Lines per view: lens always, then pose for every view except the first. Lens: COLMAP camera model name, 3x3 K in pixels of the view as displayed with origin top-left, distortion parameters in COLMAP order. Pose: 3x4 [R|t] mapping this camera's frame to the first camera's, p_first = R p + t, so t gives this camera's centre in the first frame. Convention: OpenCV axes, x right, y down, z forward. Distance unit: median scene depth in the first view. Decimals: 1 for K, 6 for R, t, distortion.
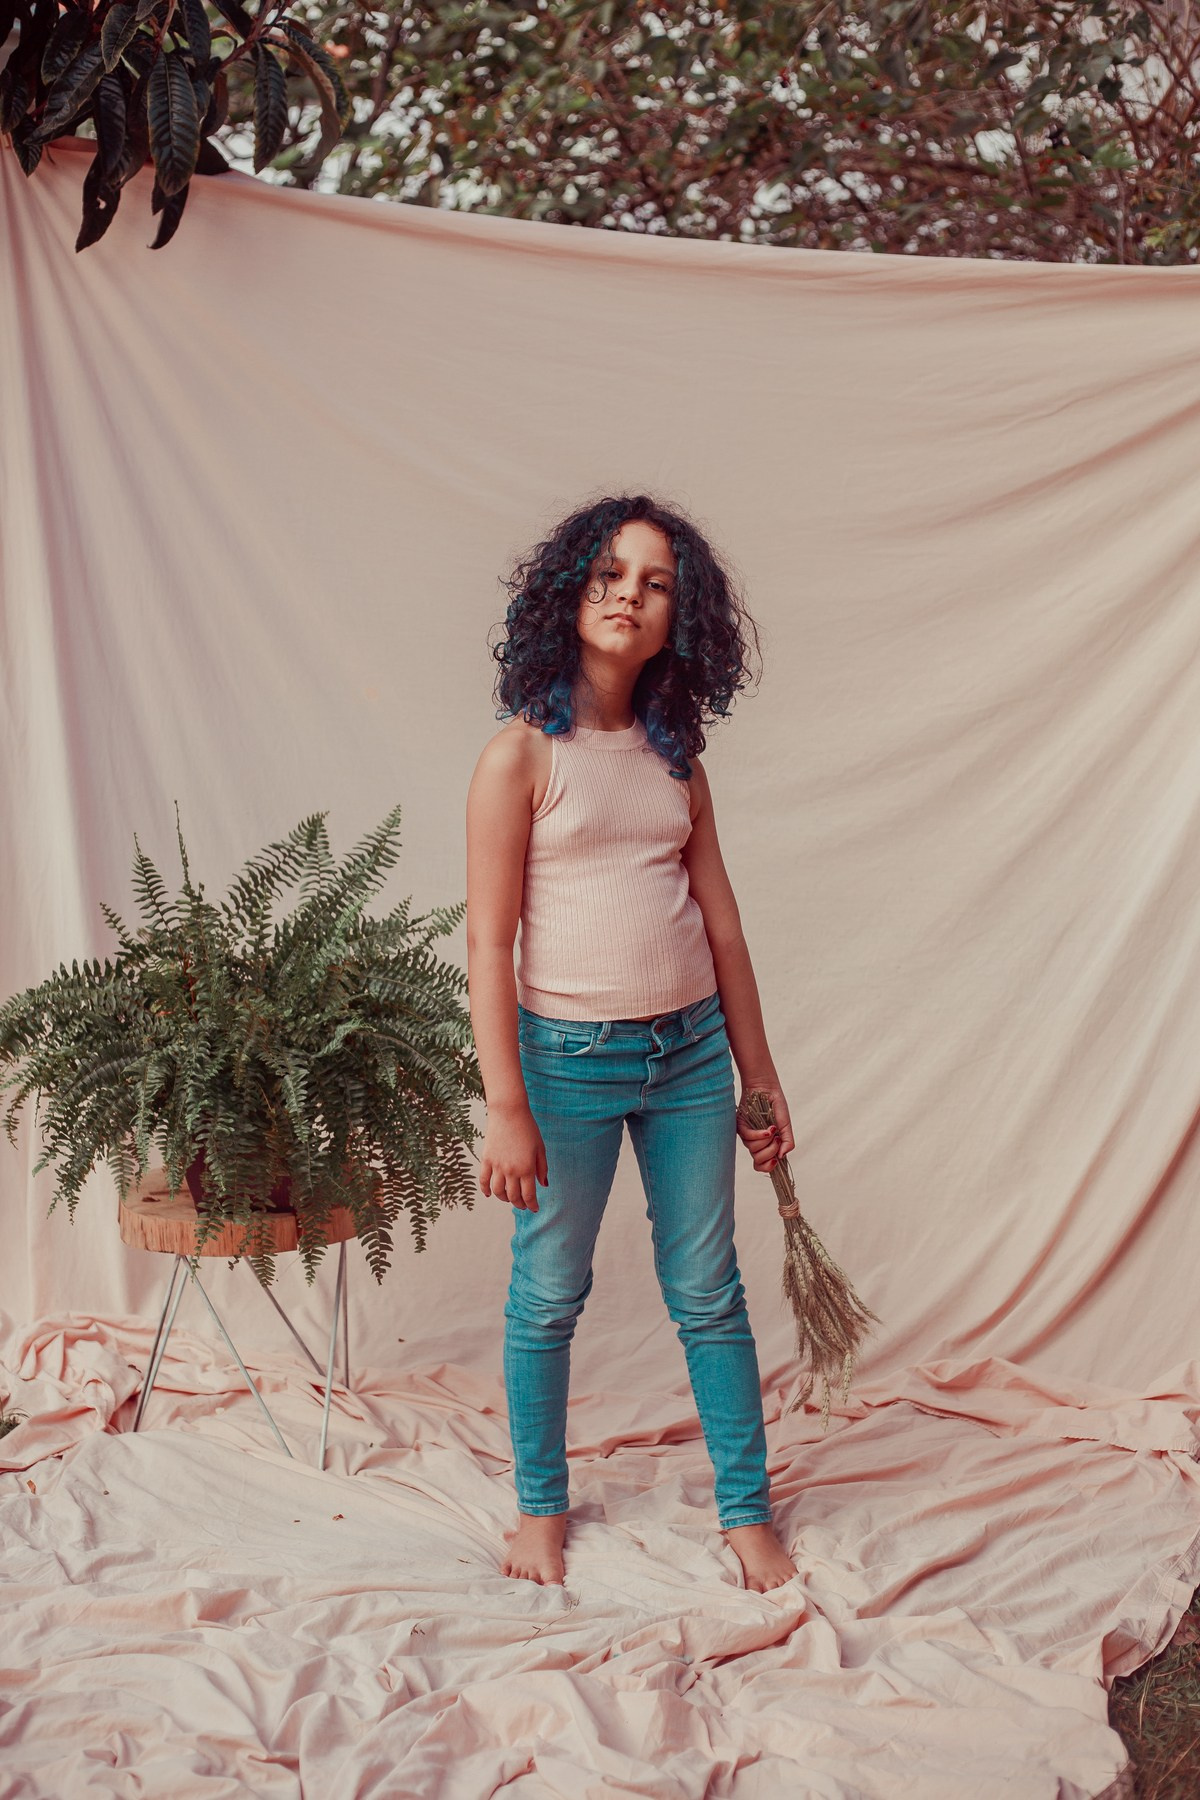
lens RADIAL K [[2677.8, 0, 635.9], [0, 2677.8, 899.6], [0, 0, 1]] dist [-0.058577, -0.128718]
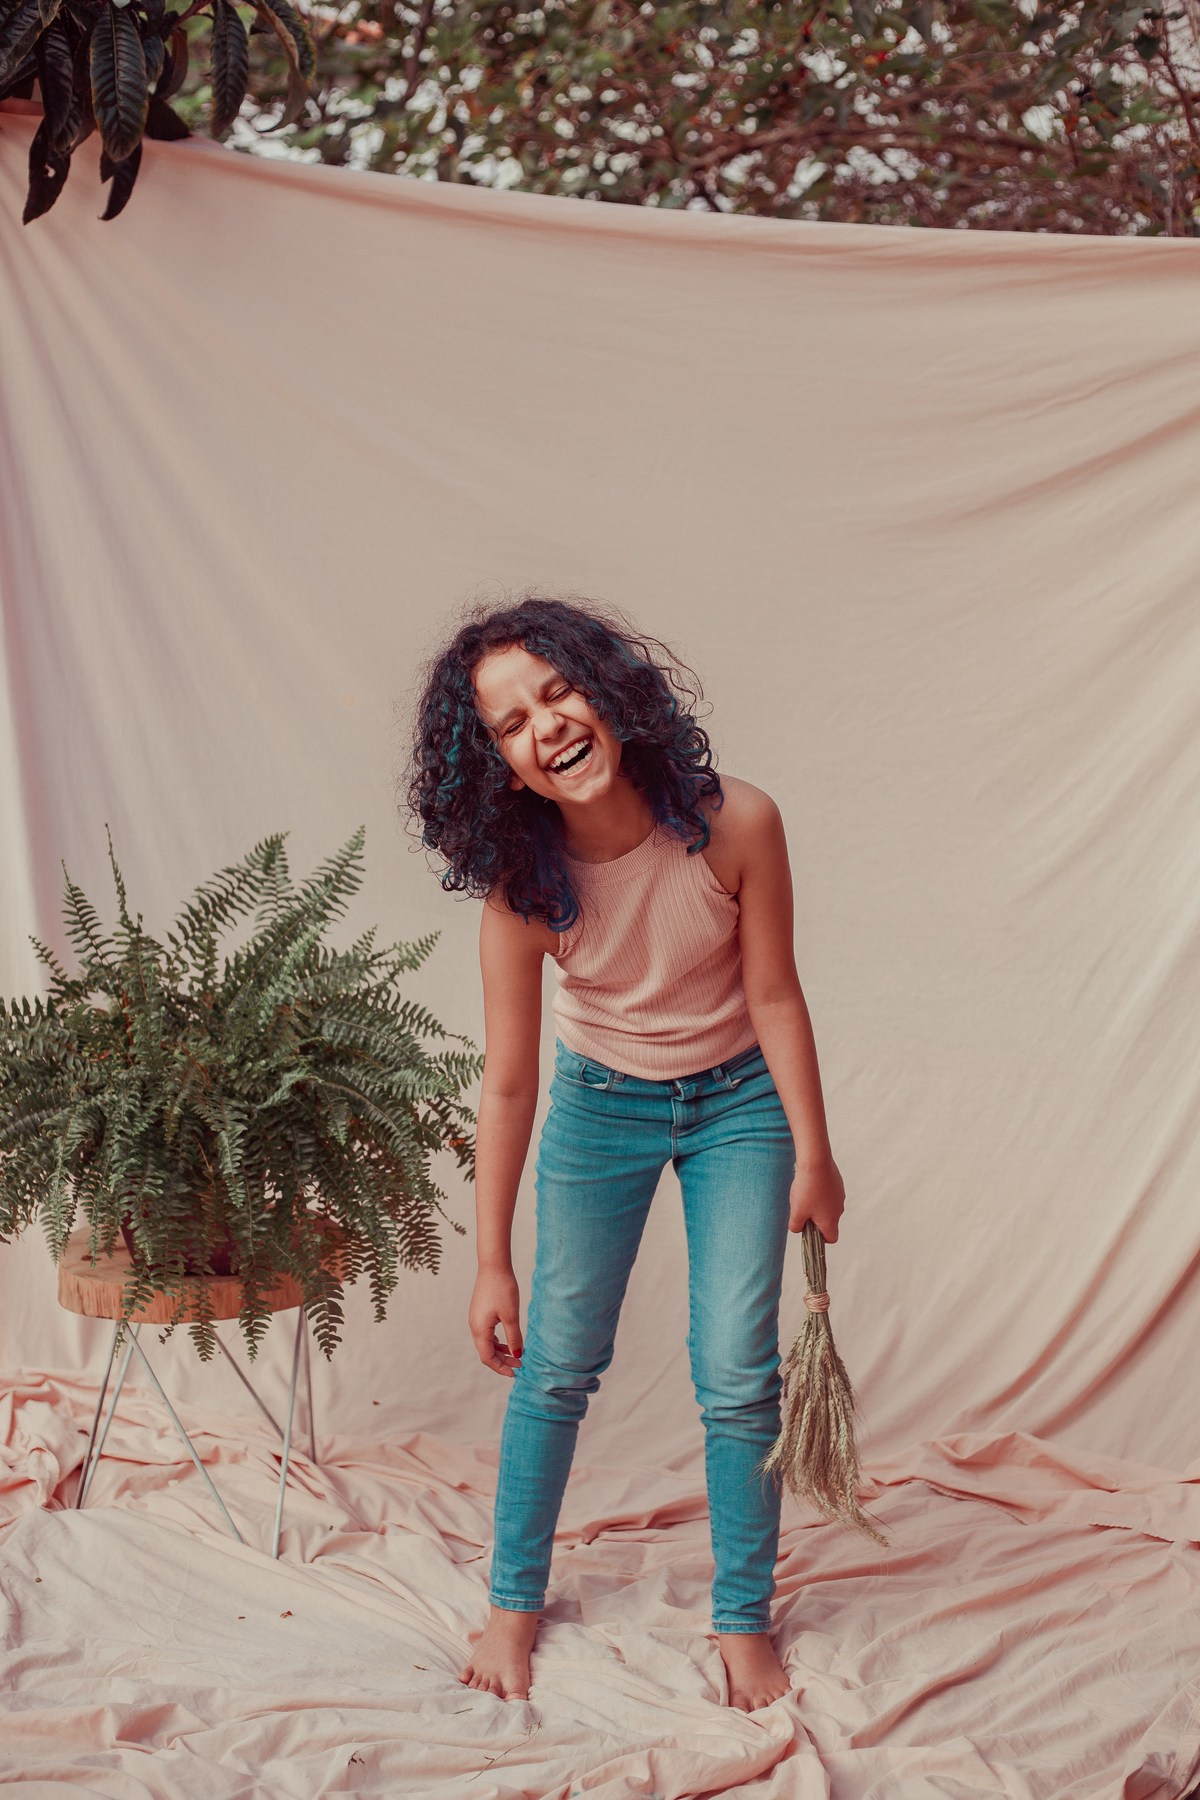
lens RADIAL K [[2649.5, 0, 629.5], [0, 2649.5, 897.7], [0, 0, 1]] dist [-0.104266, -0.016390]
pose [[0.999587, 0.000859, -0.028722, 0.029368], [-0.000709, 0.999986, 0.005235, -0.016387], [0.028726, -0.005213, 0.999574, 0.107635]]
